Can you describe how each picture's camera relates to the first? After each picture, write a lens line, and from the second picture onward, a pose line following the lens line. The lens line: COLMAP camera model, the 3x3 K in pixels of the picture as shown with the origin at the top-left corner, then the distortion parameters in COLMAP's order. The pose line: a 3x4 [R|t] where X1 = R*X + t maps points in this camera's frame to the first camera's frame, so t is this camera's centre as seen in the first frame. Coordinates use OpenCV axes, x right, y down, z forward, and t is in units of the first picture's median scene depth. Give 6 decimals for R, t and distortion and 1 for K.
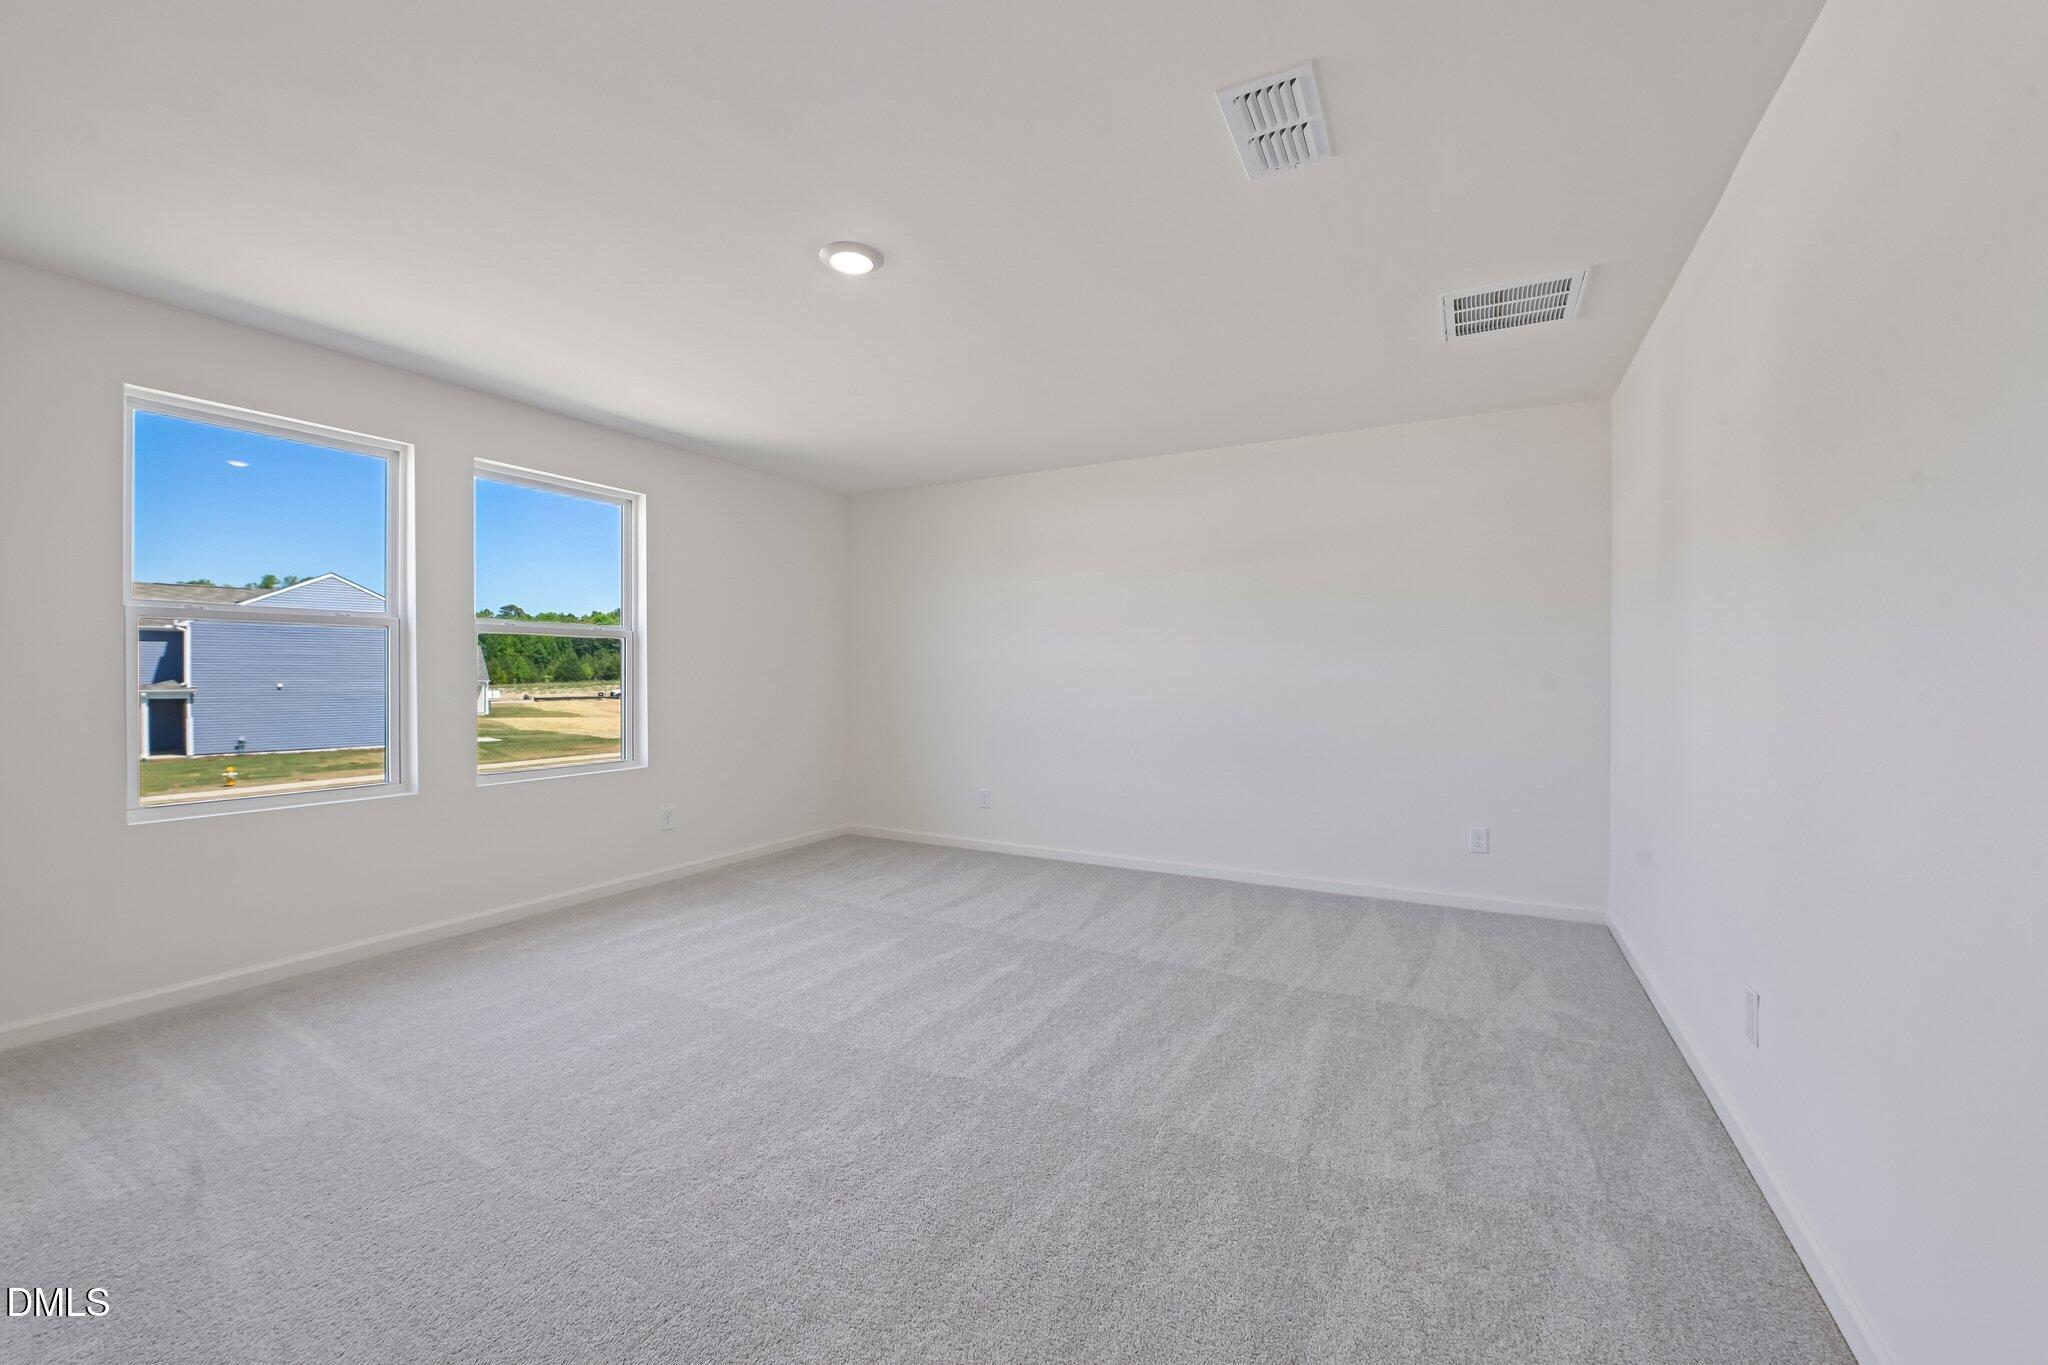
lens RADIAL K [[809.8, 0, 1028.4], [0, 809.8, 677.0], [0, 0, 1]] dist [-0.019600, -0.001503]
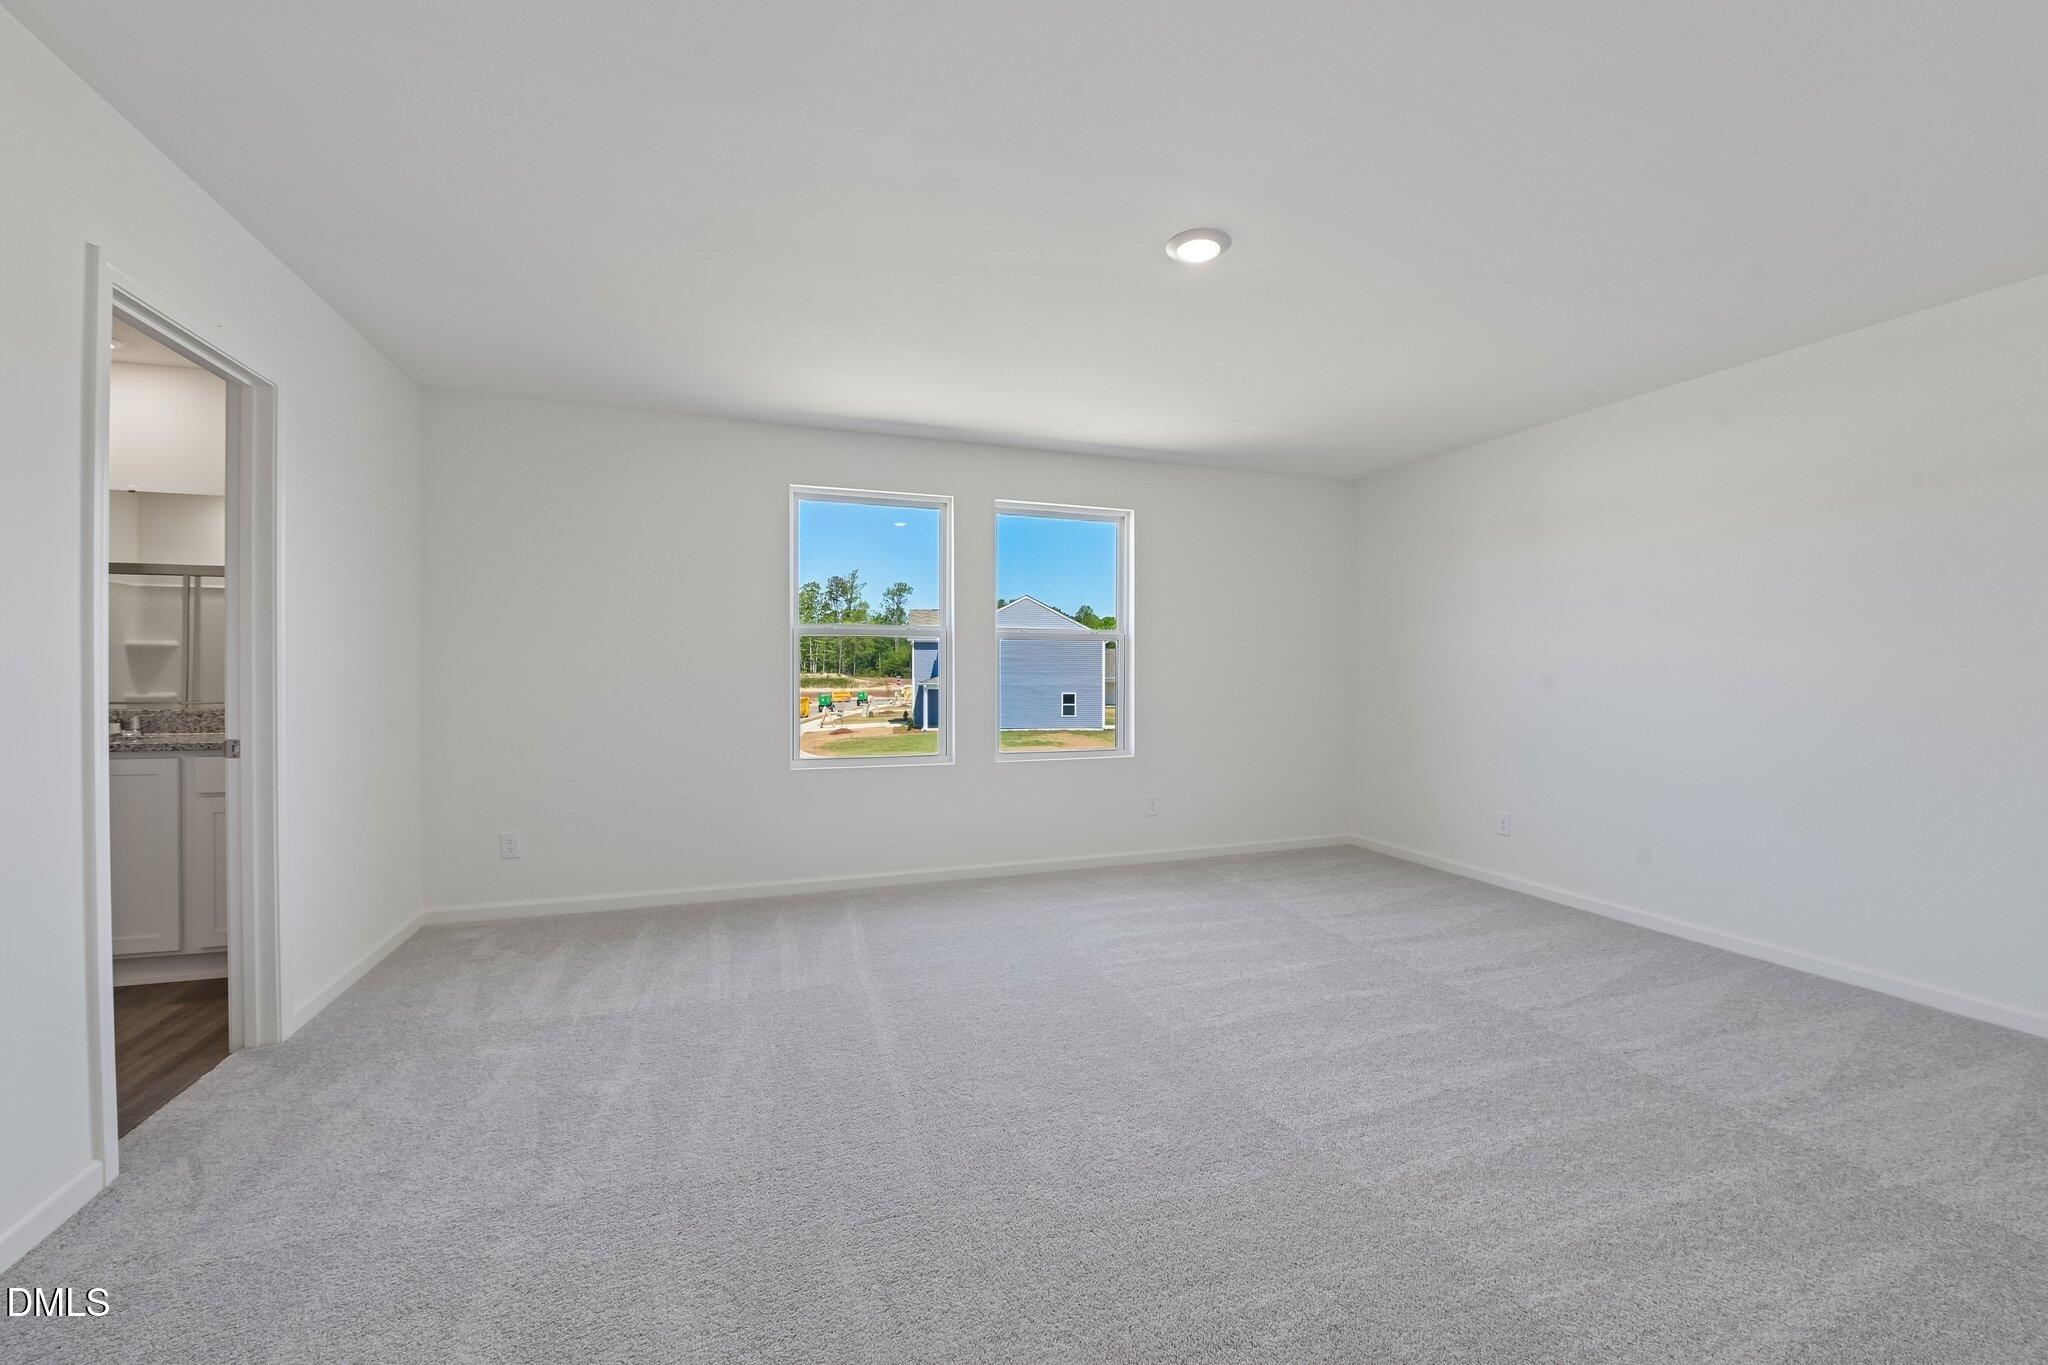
lens RADIAL K [[809.8, 0, 1033.1], [0, 809.8, 679.2], [0, 0, 1]] dist [-0.019600, -0.001503]
pose [[0.746039, 0.008108, -0.665853, 0.210383], [-0.005399, 0.999967, 0.006127, -0.001133], [0.665880, -0.000976, 0.746058, 0.103988]]
